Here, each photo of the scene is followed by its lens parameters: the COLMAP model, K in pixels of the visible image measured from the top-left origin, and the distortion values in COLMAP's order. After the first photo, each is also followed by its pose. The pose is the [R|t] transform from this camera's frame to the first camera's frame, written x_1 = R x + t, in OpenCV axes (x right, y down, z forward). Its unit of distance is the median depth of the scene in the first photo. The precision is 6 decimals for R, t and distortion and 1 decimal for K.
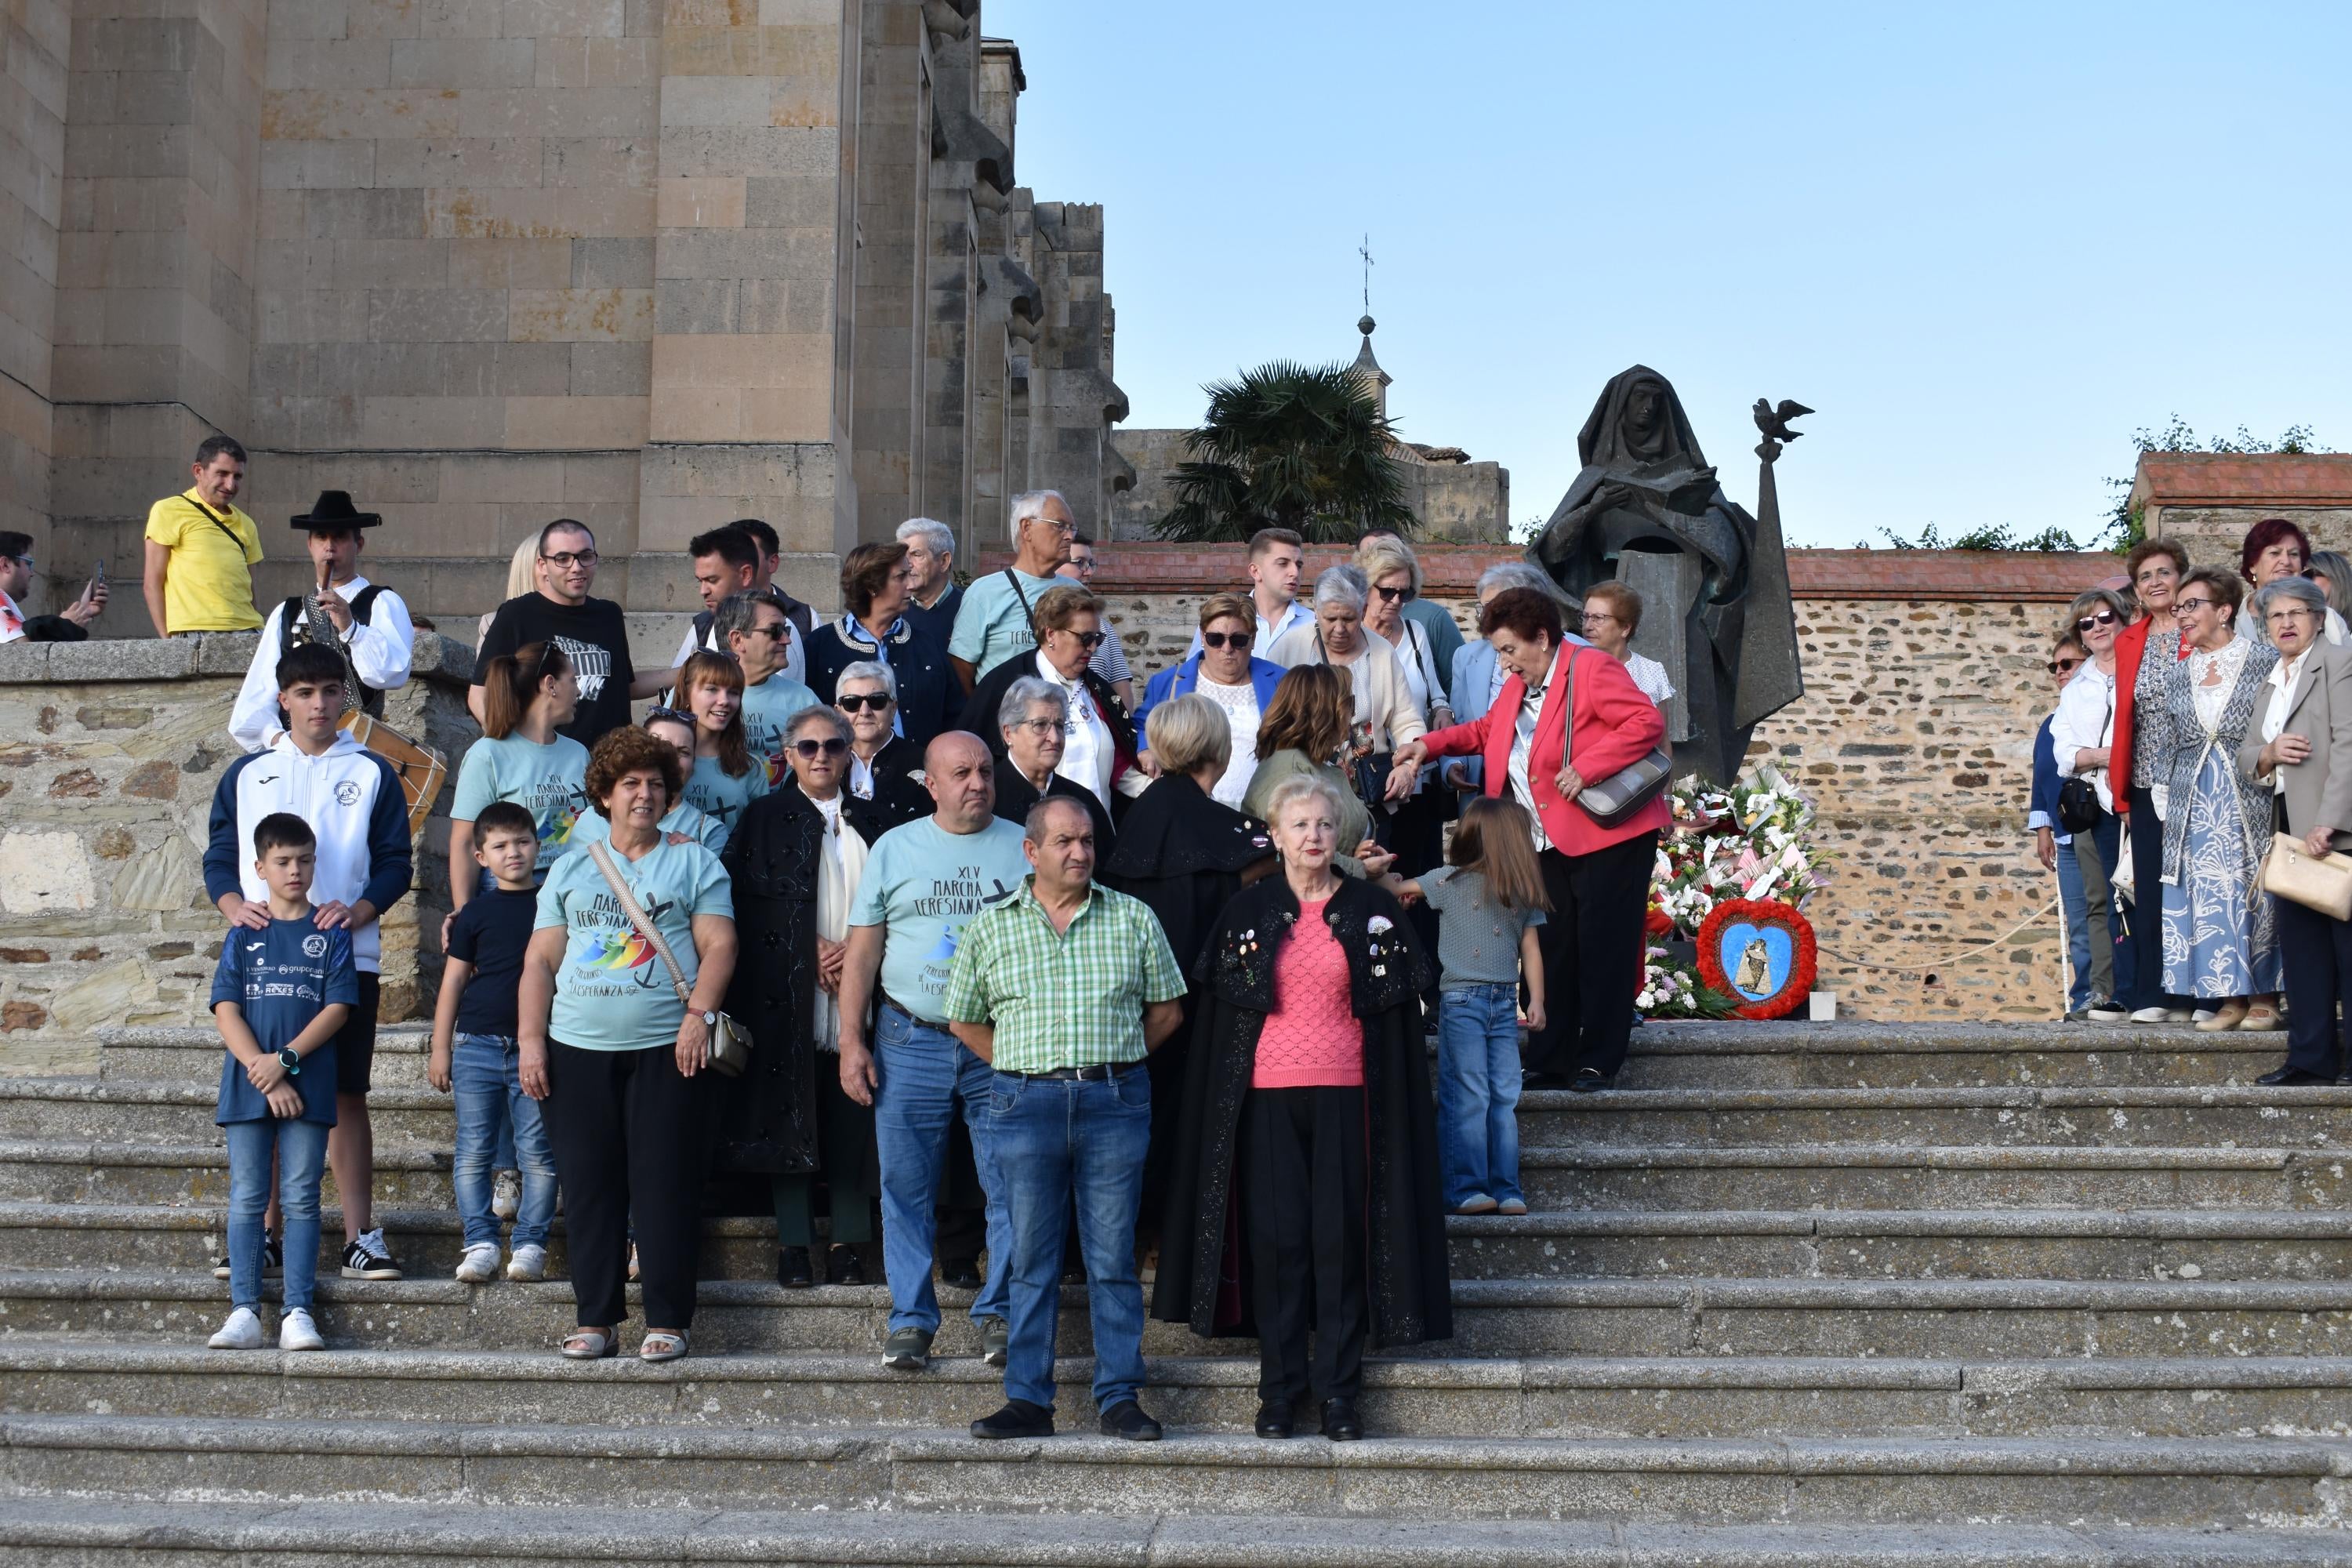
lens RADIAL K [[2939.1, 0, 1176.0], [0, 2939.1, 784.0], [0, 0, 1]] dist [-0.043934, -0.000350]
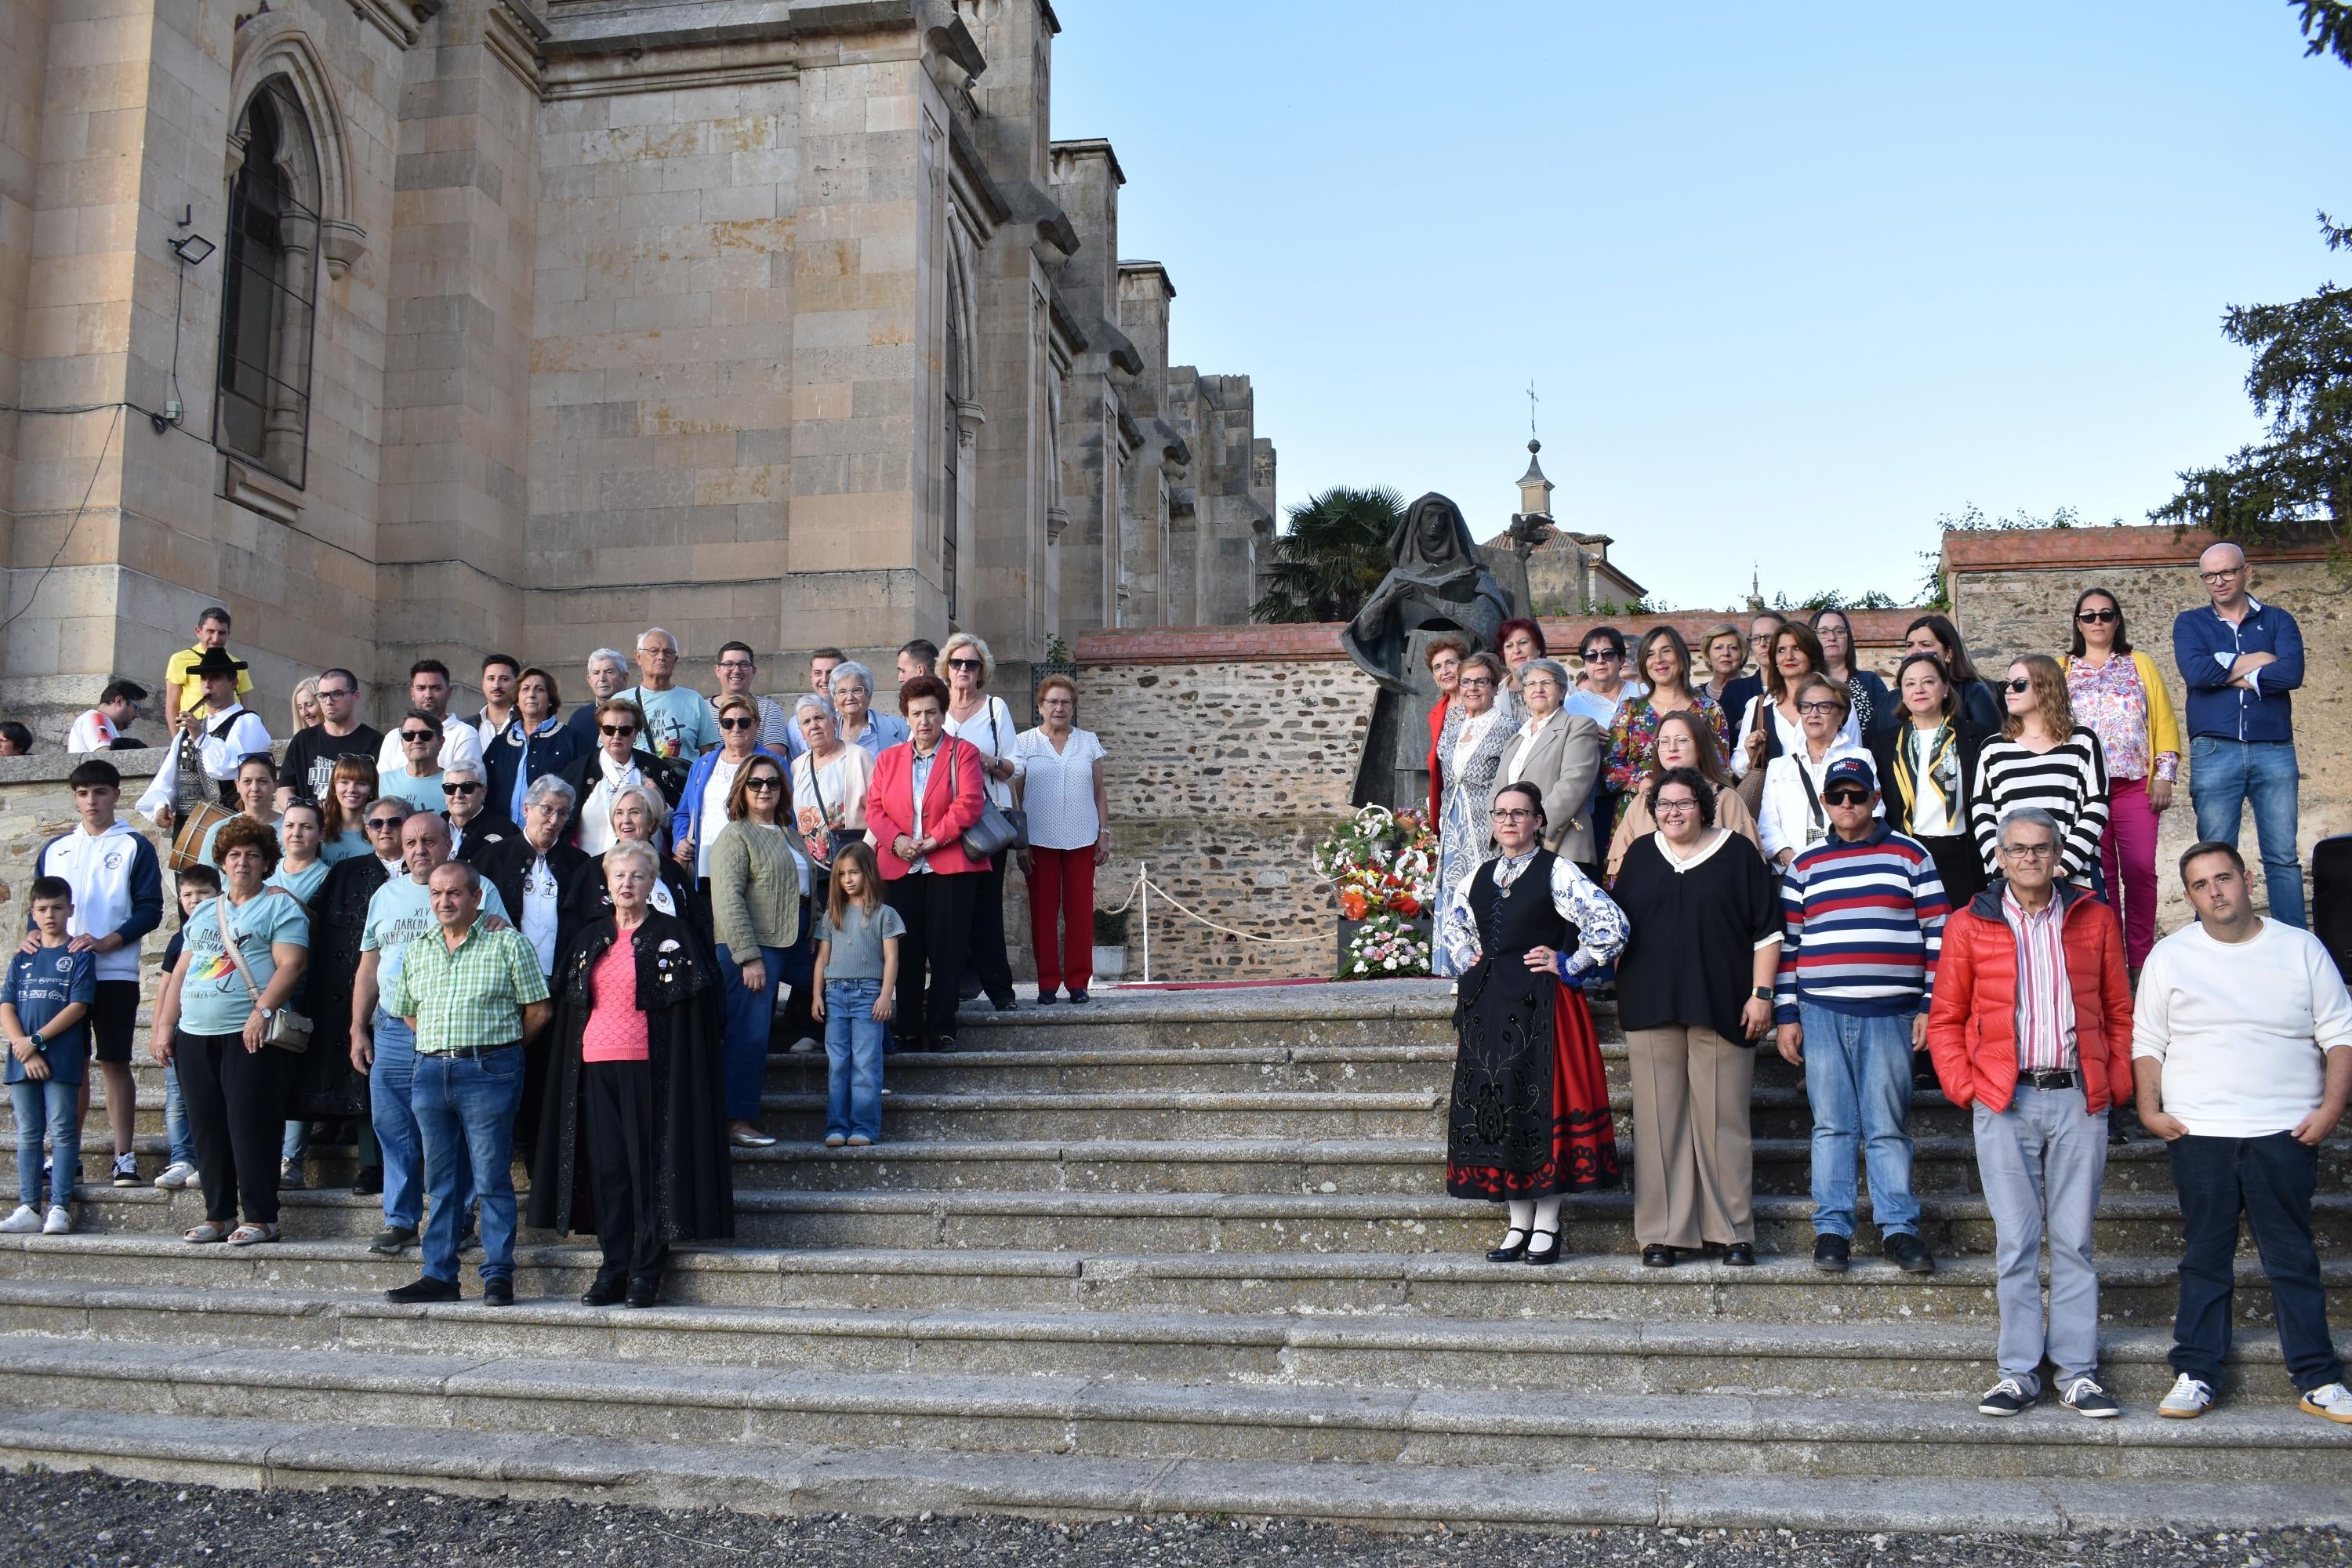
lens RADIAL K [[2145.0, 0, 1176.0], [0, 2145.0, 784.0], [0, 0, 1]] dist [-0.080836, 0.002462]
pose [[0.991273, -0.026569, -0.129119, 0.143446], [0.026299, 0.999647, -0.003795, -0.006311], [0.129174, 0.000366, 0.991622, 0.003095]]
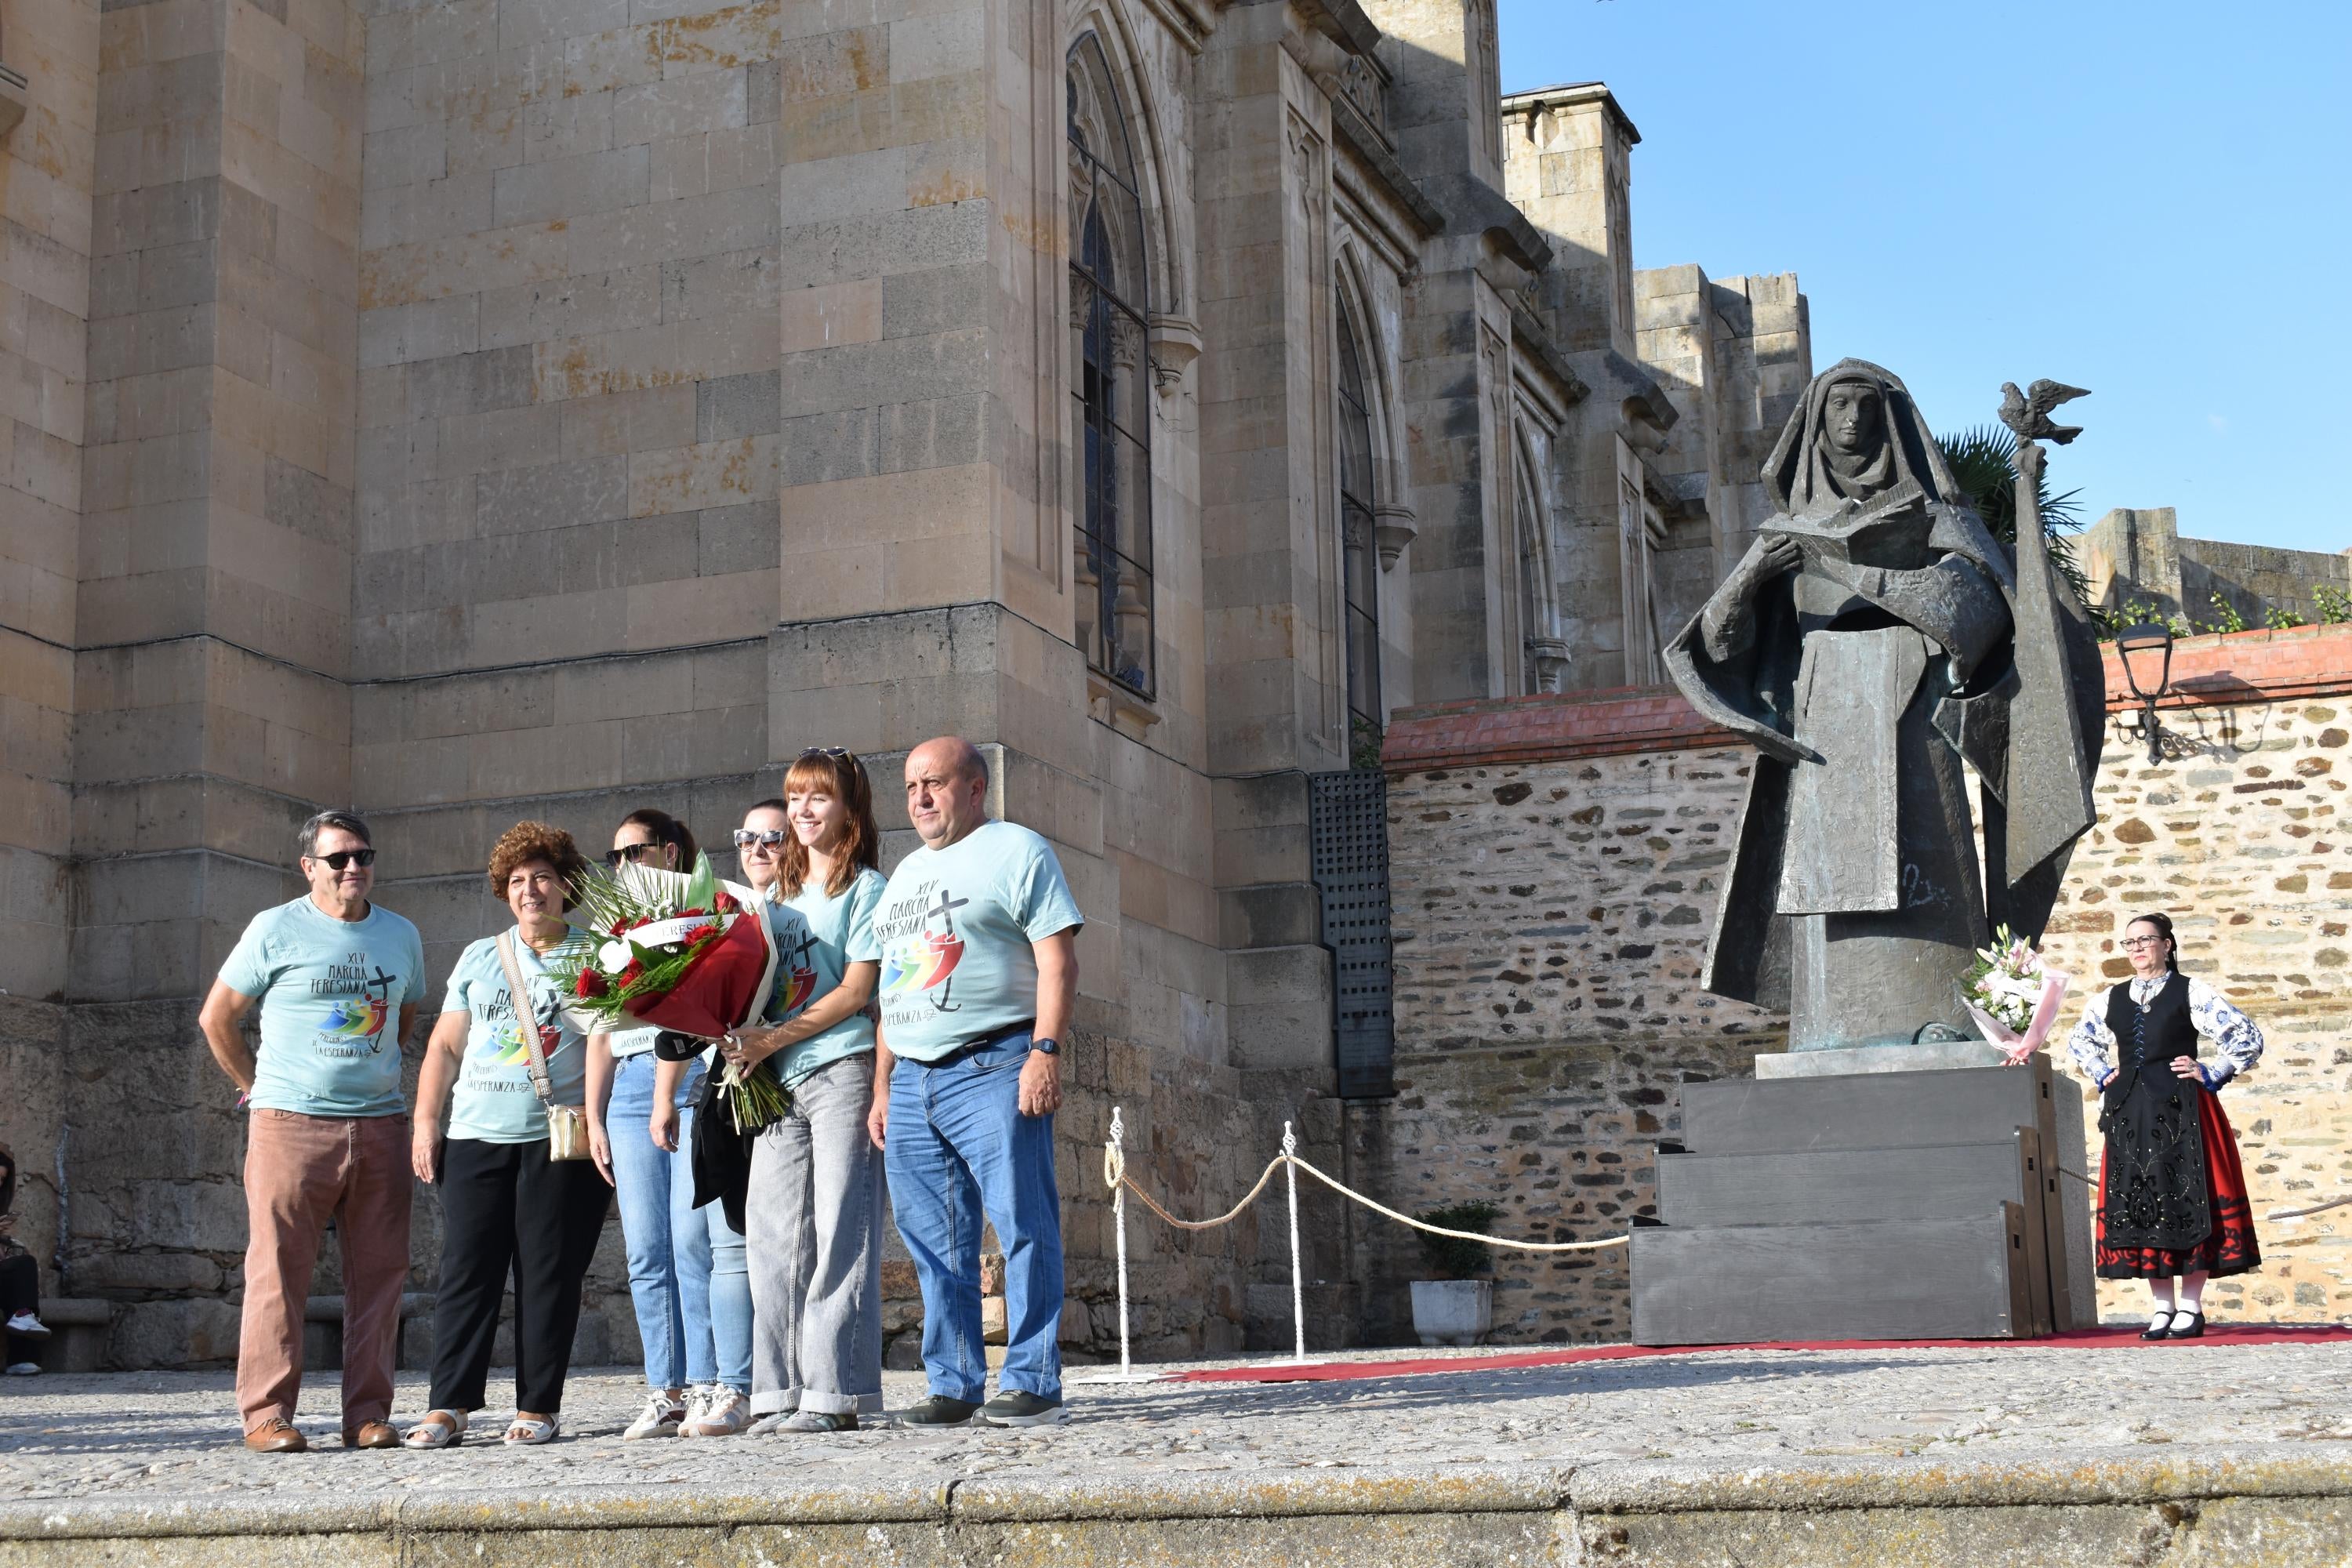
lens RADIAL K [[3400.8, 0, 1176.0], [0, 3400.8, 784.0], [0, 0, 1]] dist [-0.017589, -0.045788]
pose [[0.942233, -0.088625, -0.323020, 0.223114], [0.066078, 0.994591, -0.080135, 0.006610], [0.328375, 0.054162, 0.942993, 0.186065]]
